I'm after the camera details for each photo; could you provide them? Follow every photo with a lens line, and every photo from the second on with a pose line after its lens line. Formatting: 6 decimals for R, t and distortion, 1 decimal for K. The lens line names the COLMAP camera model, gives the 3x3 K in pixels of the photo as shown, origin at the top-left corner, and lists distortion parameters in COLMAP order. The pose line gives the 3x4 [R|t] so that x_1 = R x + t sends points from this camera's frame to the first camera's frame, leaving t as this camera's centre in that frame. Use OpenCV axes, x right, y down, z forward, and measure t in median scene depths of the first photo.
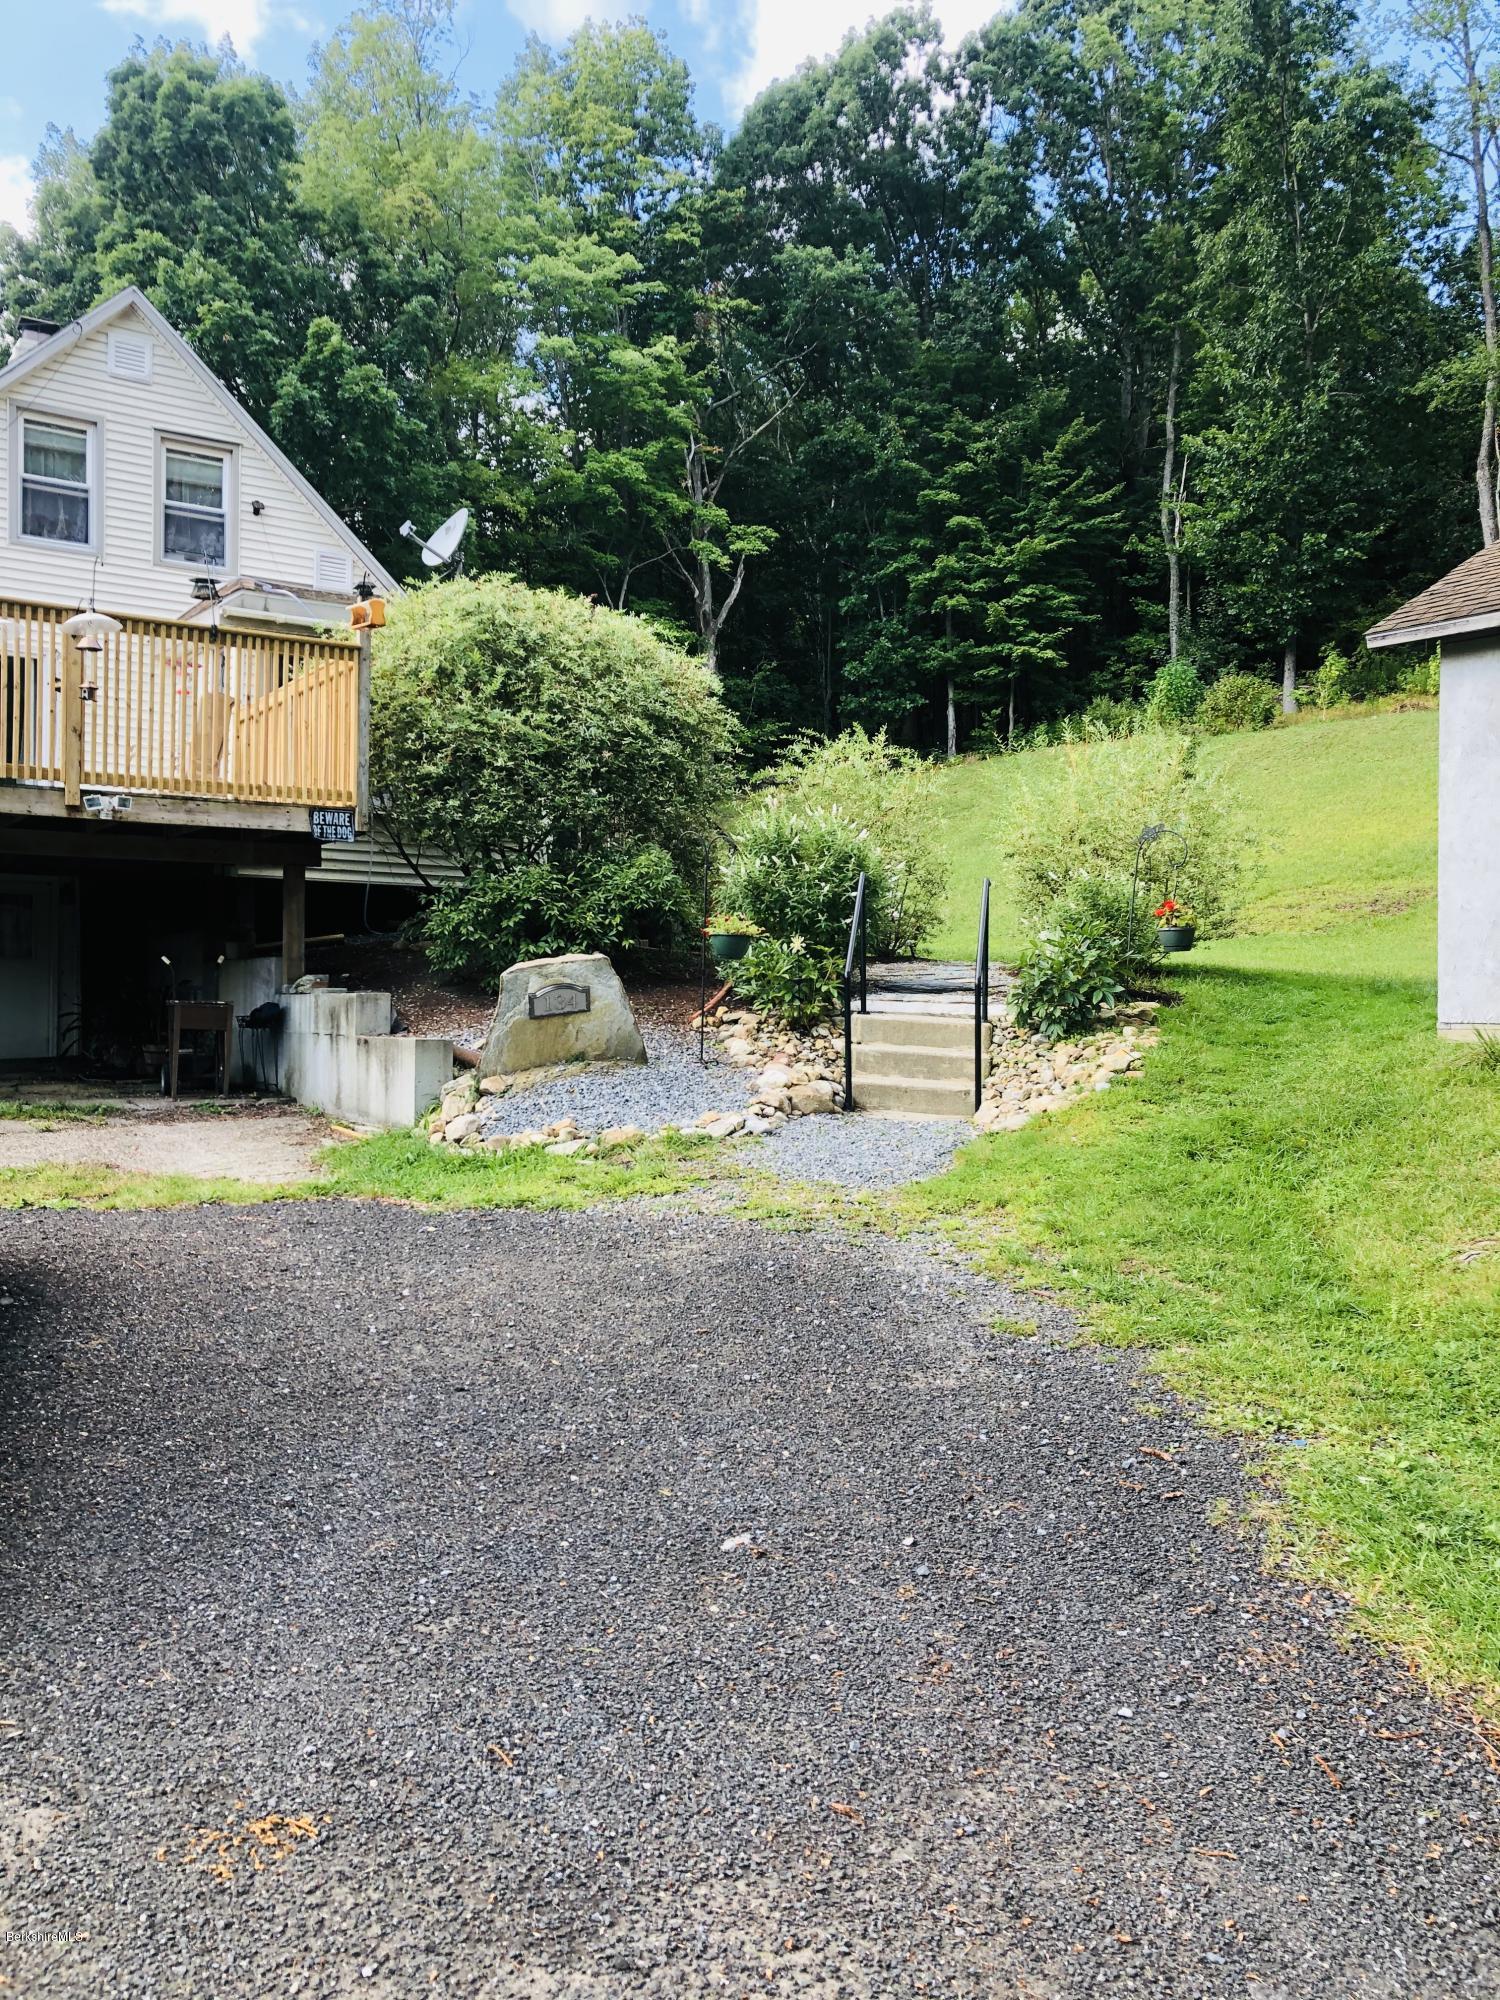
lens RADIAL K [[1641.0, 0, 745.6], [0, 1641.0, 1004.5], [0, 0, 1]] dist [0.048153, -0.067822]
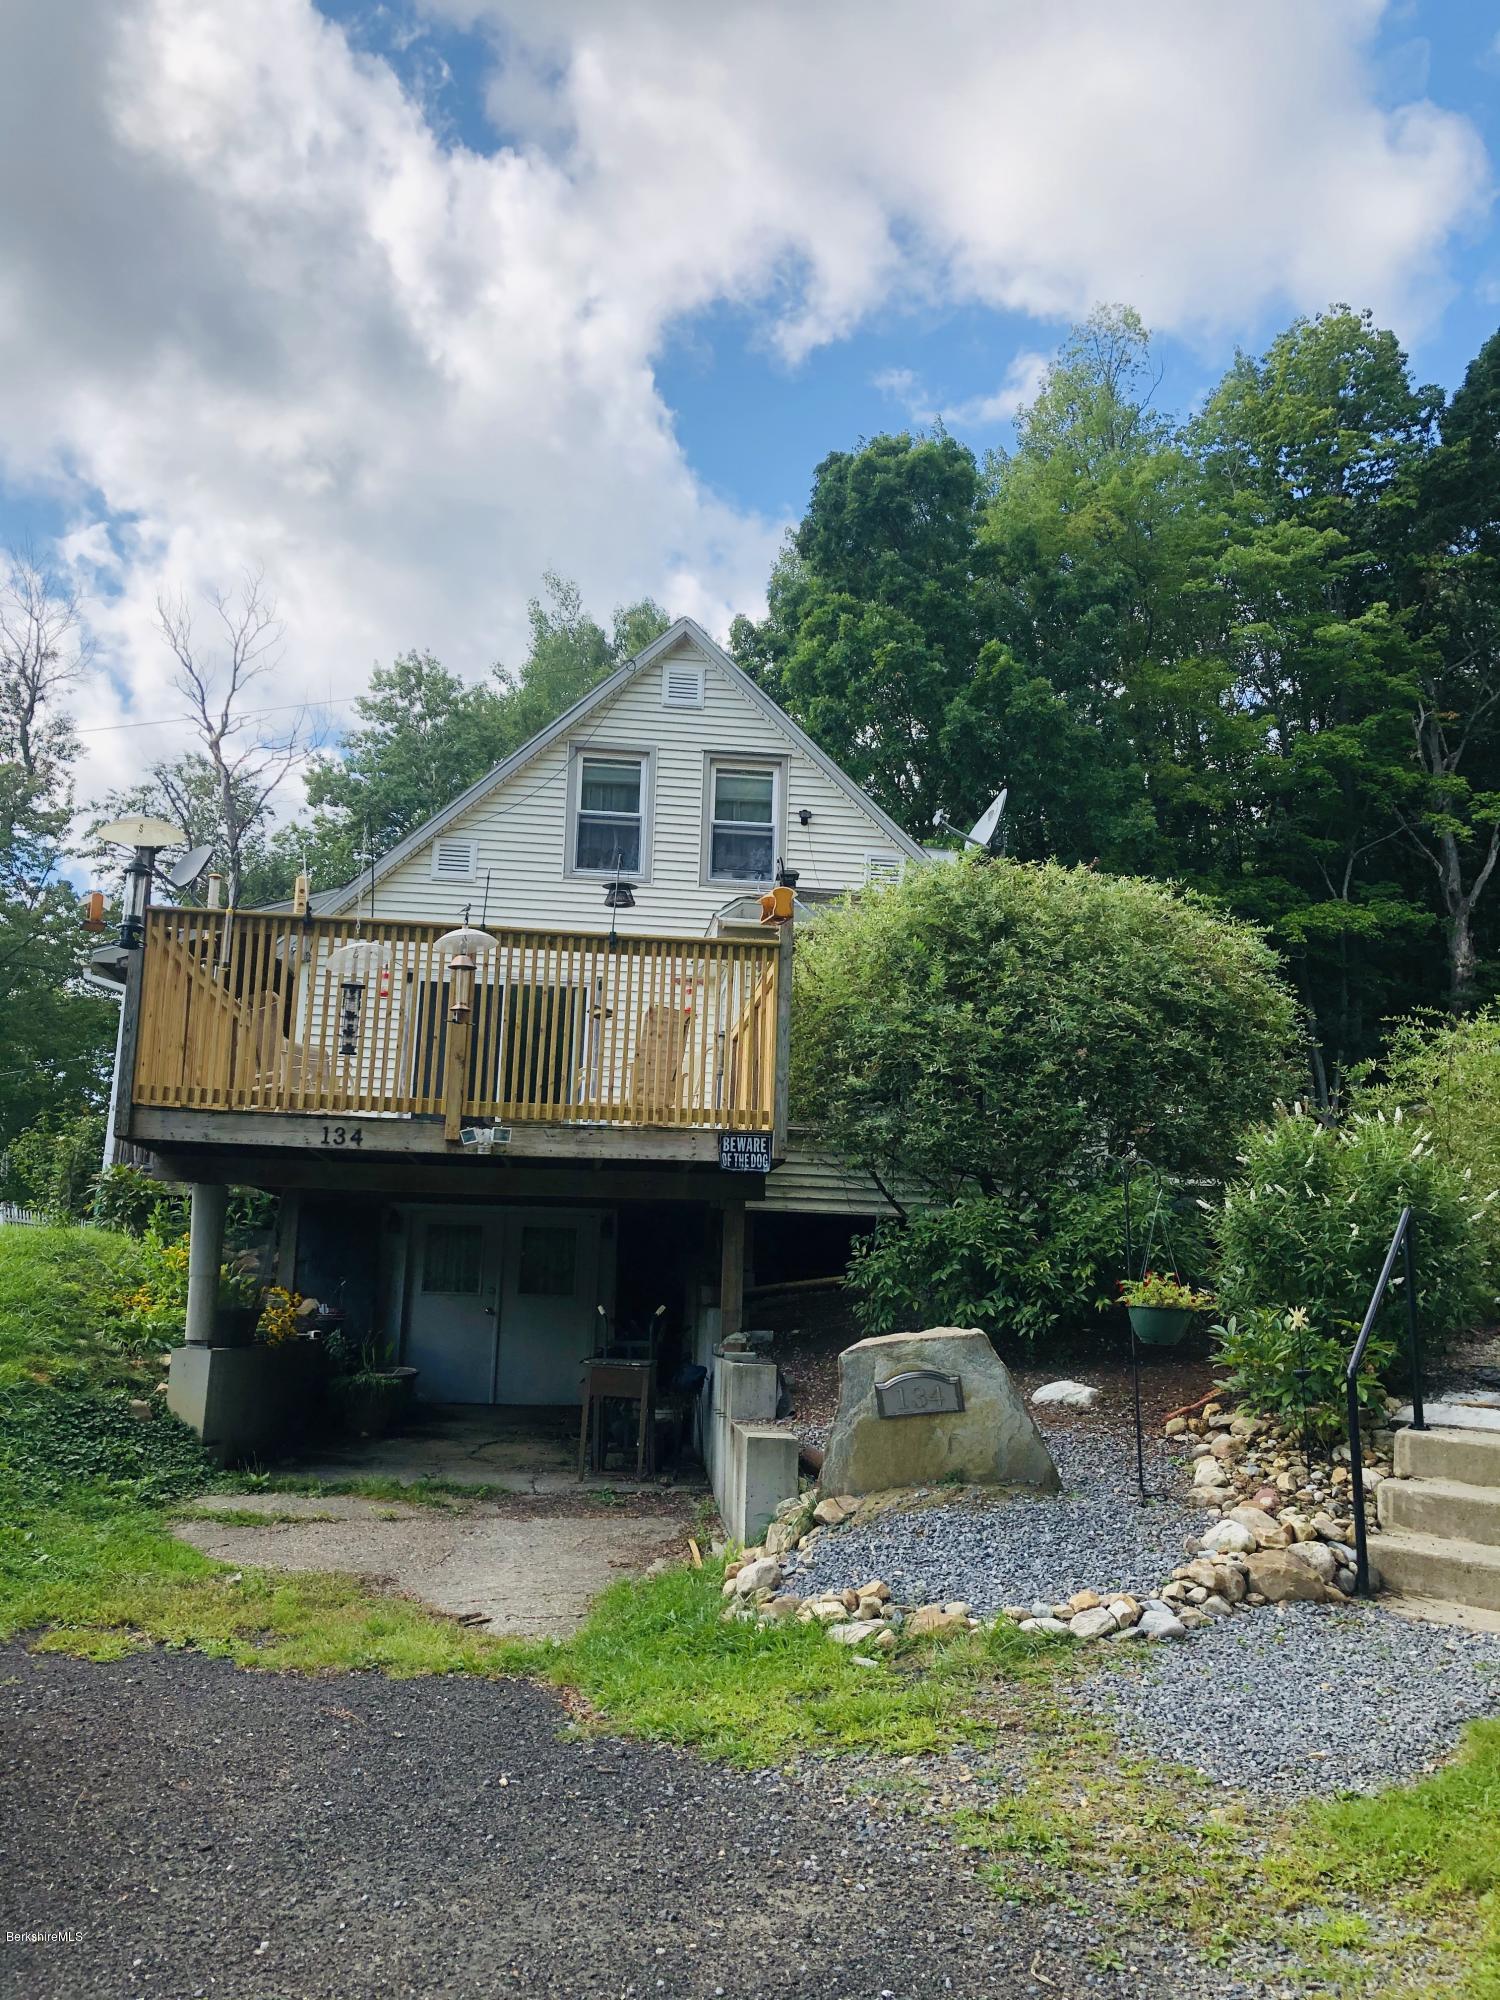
lens RADIAL K [[1641.0, 0, 730.4], [0, 1641.0, 1002.5], [0, 0, 1]] dist [0.048153, -0.067822]
pose [[0.887761, -0.063310, -0.455931, 0.103956], [-0.024660, 0.982532, -0.184451, -0.024429], [0.459644, 0.174991, 0.870692, 0.207744]]
